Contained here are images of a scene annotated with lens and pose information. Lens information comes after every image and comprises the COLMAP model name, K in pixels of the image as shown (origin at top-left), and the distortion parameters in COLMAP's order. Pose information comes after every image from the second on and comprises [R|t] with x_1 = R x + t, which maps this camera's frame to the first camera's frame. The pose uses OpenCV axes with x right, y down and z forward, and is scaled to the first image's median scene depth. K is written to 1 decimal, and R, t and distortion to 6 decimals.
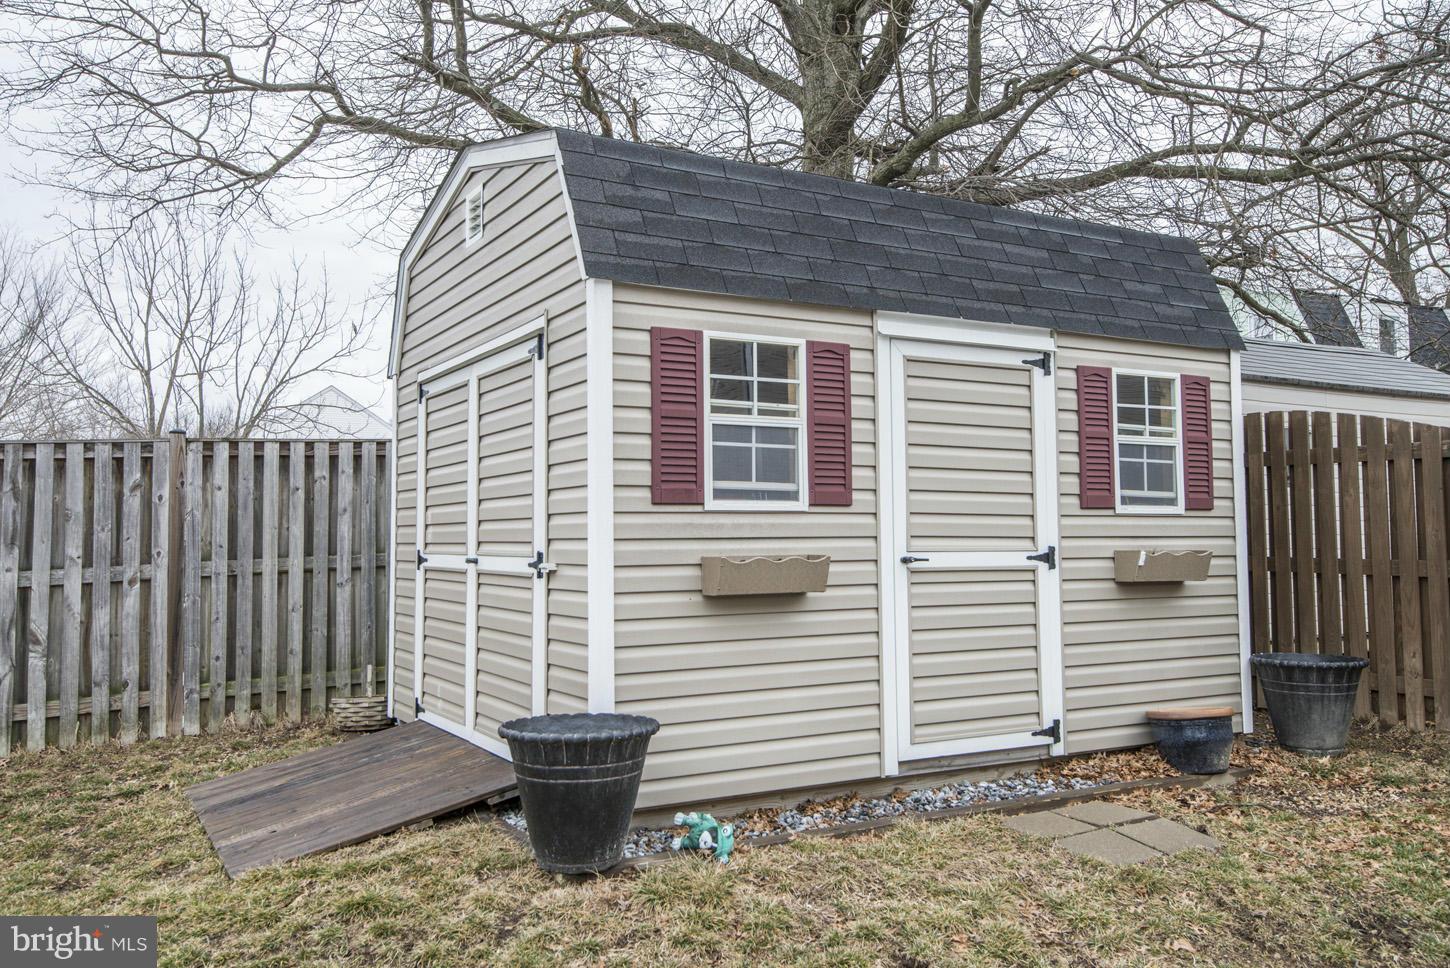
lens RADIAL K [[1177.9, 0, 725.0], [0, 1177.9, 484.0], [0, 0, 1]] dist [0.004755, 0.002217]
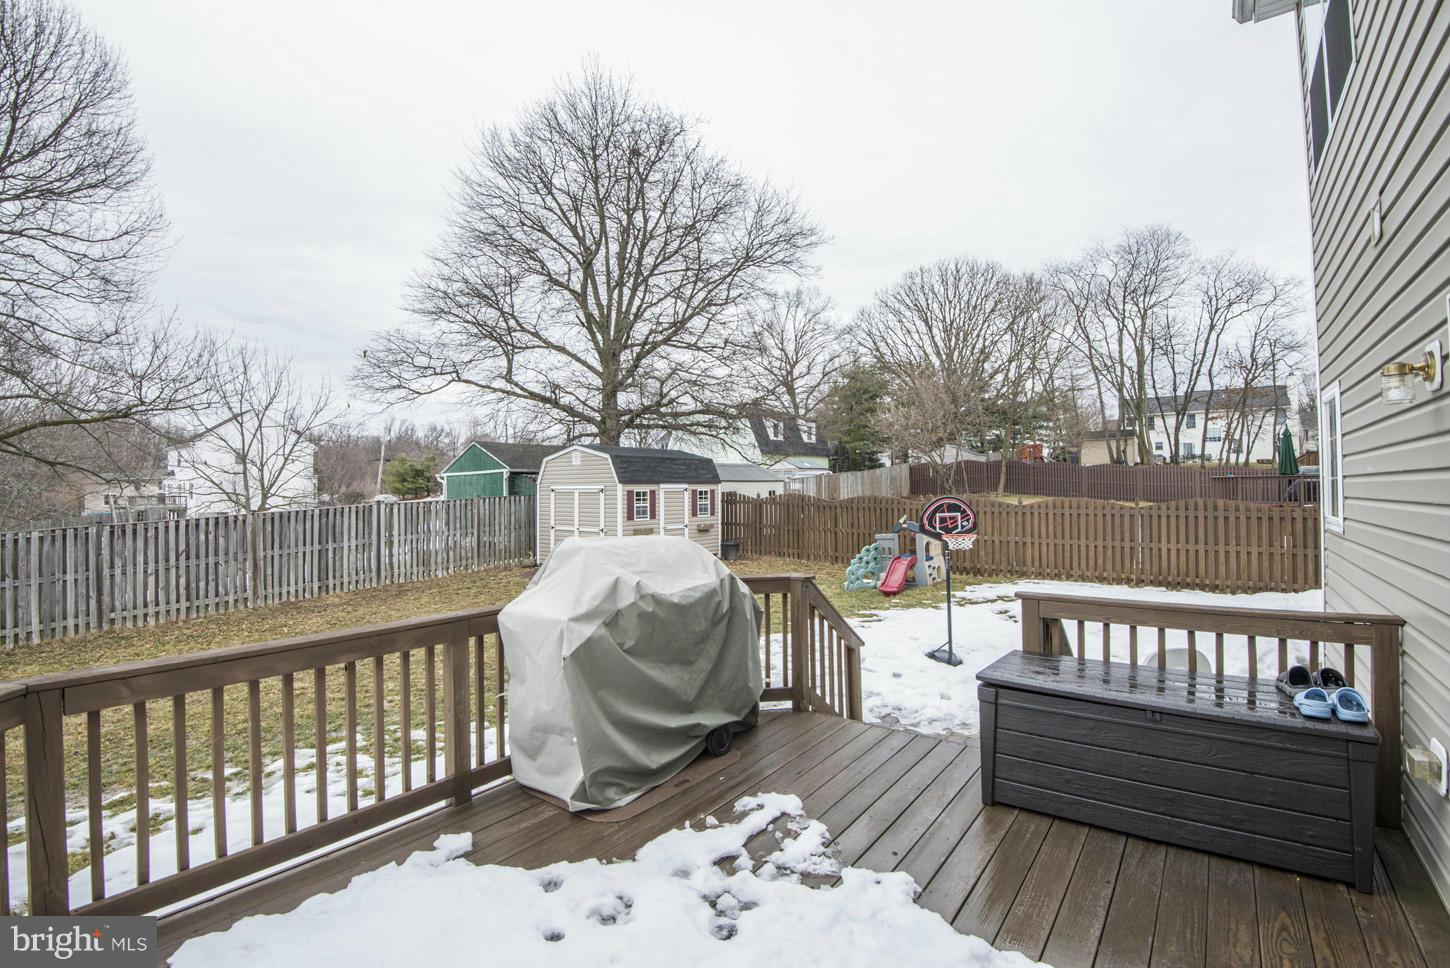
lens RADIAL K [[678.7, 0, 731.7], [0, 678.7, 480.0], [0, 0, 1]] dist [-0.014345, -0.000406]
pose [[0.914621, 0.008051, 0.404233, -0.767134], [-0.024598, 0.999058, 0.035757, -0.255818], [-0.403564, -0.042648, 0.913957, -1.850752]]
